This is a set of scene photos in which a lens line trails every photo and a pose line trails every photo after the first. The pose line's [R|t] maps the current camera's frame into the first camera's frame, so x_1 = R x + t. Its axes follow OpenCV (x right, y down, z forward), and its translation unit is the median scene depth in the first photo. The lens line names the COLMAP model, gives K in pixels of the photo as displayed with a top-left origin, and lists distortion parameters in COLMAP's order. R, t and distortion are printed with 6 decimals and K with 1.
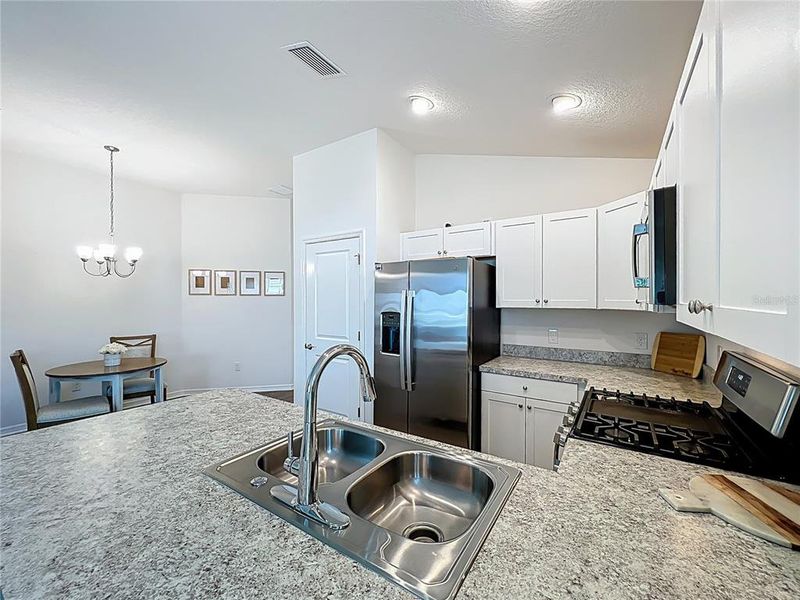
lens RADIAL K [[330.2, 0, 397.5], [0, 330.2, 300.8], [0, 0, 1]] dist [-0.002761, 0.000032]
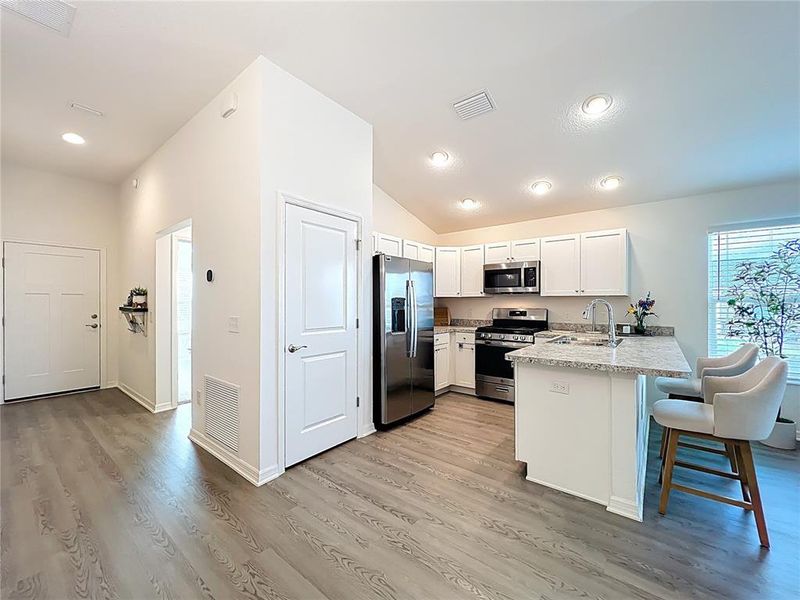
lens RADIAL K [[323.3, 0, 398.2], [0, 323.3, 302.0], [0, 0, 1]] dist [-0.000987, -0.000006]
pose [[0.090212, 0.003123, 0.995918, -1.163187], [0.003496, 0.999988, -0.003452, 0.052069], [-0.995916, 0.003793, 0.090200, 0.872526]]
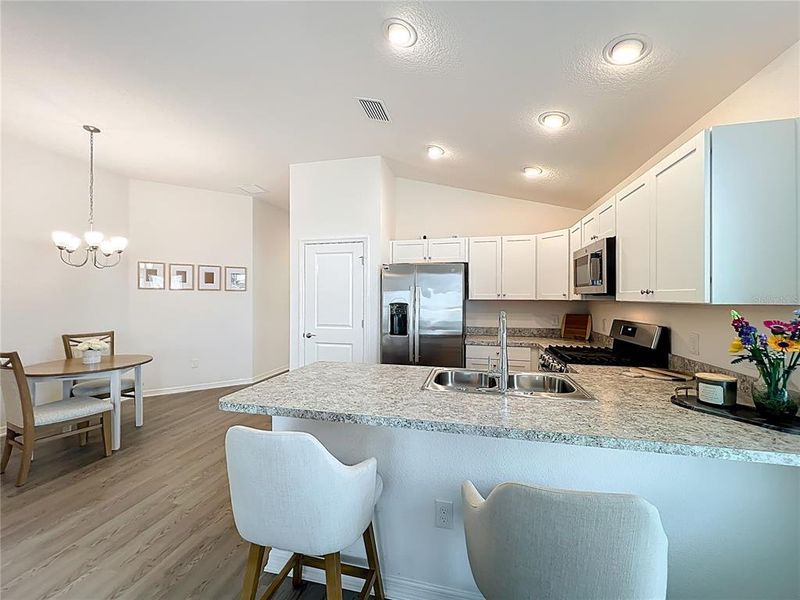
lens RADIAL K [[322.9, 0, 398.4], [0, 322.9, 298.3], [0, 0, 1]] dist [-0.000895, 0.000038]
pose [[0.939013, 0.002125, 0.343874, -0.442478], [-0.000821, 0.999992, -0.003937, 0.019691], [-0.343880, 0.003415, 0.939007, -0.176019]]
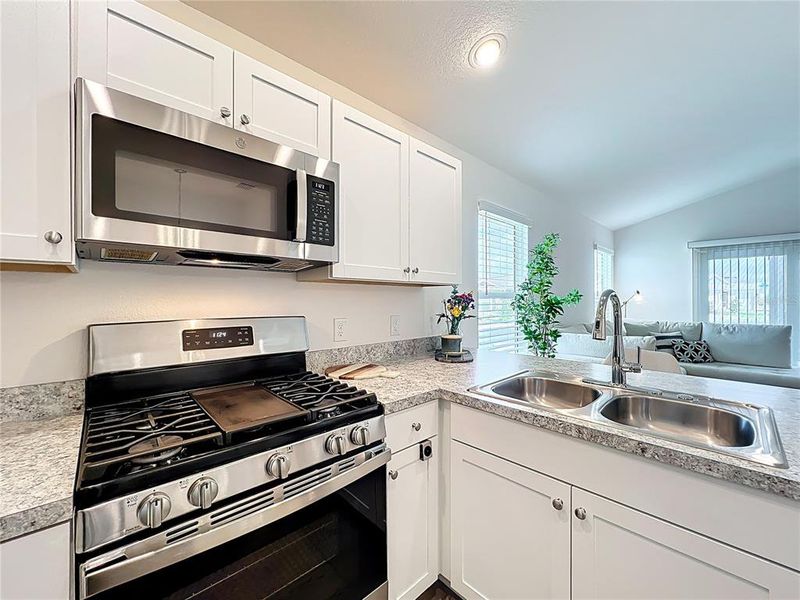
lens RADIAL K [[322.9, 0, 398.4], [0, 322.9, 298.3], [0, 0, 1]] dist [-0.000895, 0.000038]
pose [[-0.974380, 0.001630, 0.224900, 0.121817], [0.002376, 0.999993, 0.003045, 0.051359], [-0.224894, 0.003501, -0.974377, 0.802220]]
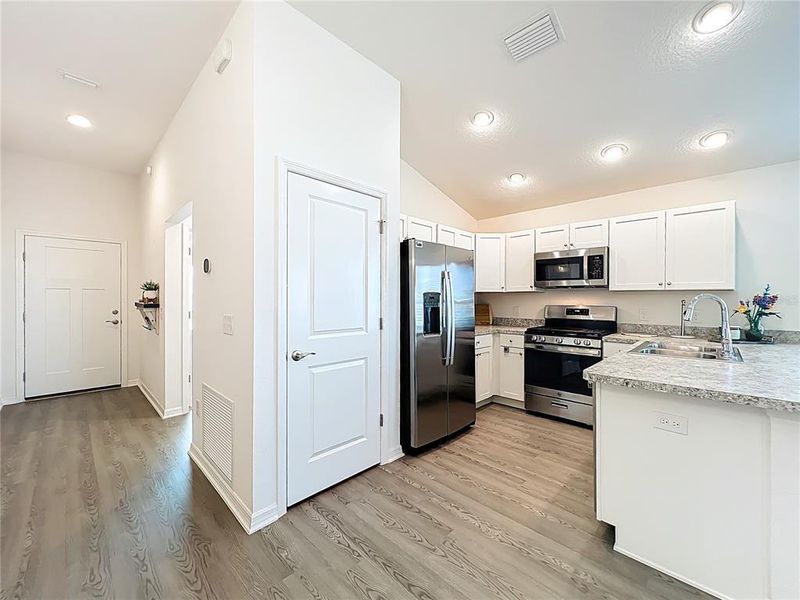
lens RADIAL K [[322.9, 0, 398.4], [0, 322.9, 298.3], [0, 0, 1]] dist [-0.000895, 0.000038]
pose [[0.192771, 0.002521, 0.981241, -0.956993], [0.001534, 0.999995, -0.002871, 0.052828], [-0.981243, 0.002058, 0.192766, 0.889767]]
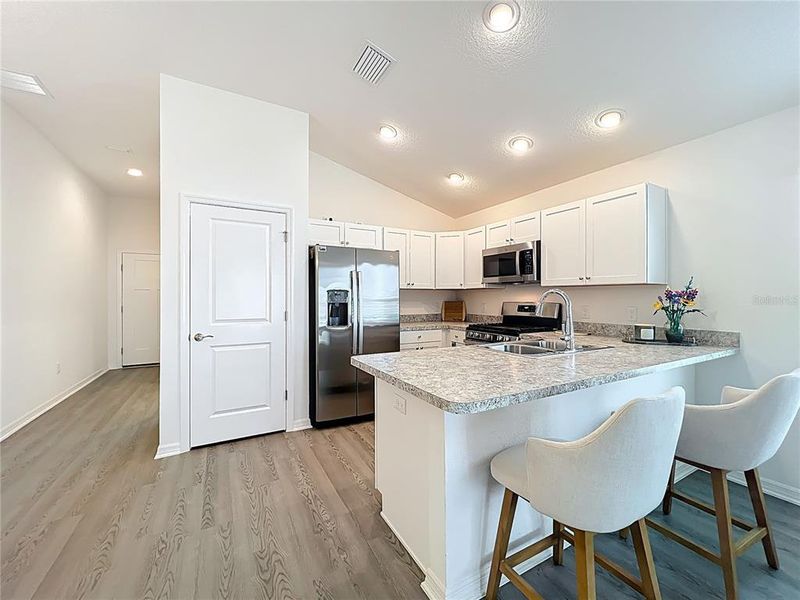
lens RADIAL K [[324.5, 0, 398.4], [0, 324.5, 294.9], [0, 0, 1]] dist [-0.001264, 0.000109]
pose [[0.465944, 0.006275, 0.884792, -0.885729], [0.003997, 0.999950, -0.009196, 0.061099], [-0.884805, 0.007821, 0.465896, 0.289181]]
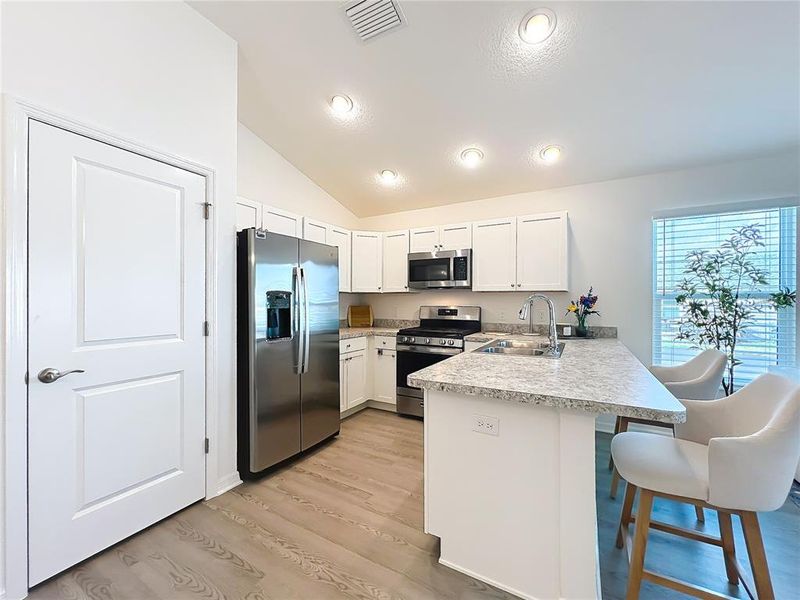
lens RADIAL K [[324.6, 0, 397.4], [0, 324.6, 300.7], [0, 0, 1]] dist [-0.001988, 0.000049]
pose [[-0.068468, 0.001896, 0.997651, -0.859933], [0.002022, 0.999996, -0.001762, 0.058979], [-0.997651, 0.001897, -0.068472, 0.732565]]
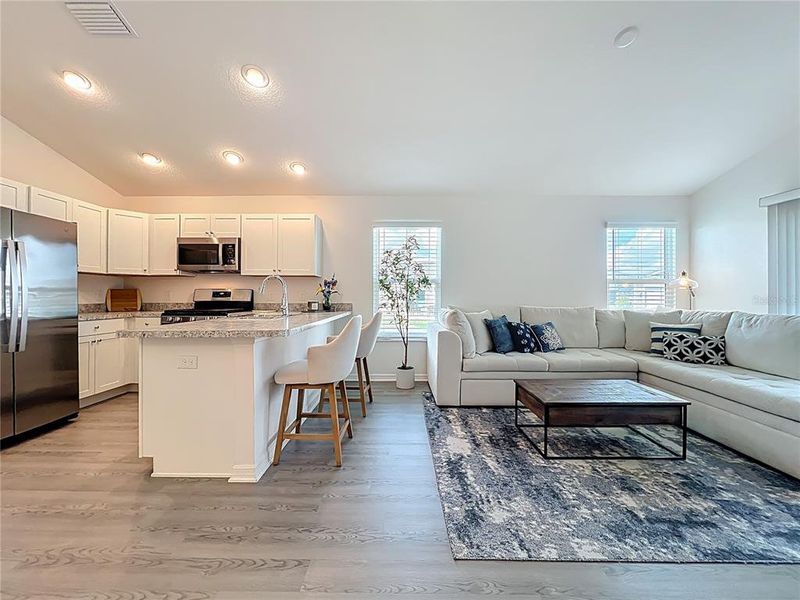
lens RADIAL K [[324.5, 0, 398.4], [0, 324.5, 294.9], [0, 0, 1]] dist [-0.001264, 0.000109]
pose [[-0.541835, 0.002142, 0.840482, -1.191895], [0.003021, 0.999995, -0.000601, 0.109761], [-0.840480, 0.002213, -0.541839, 0.558299]]
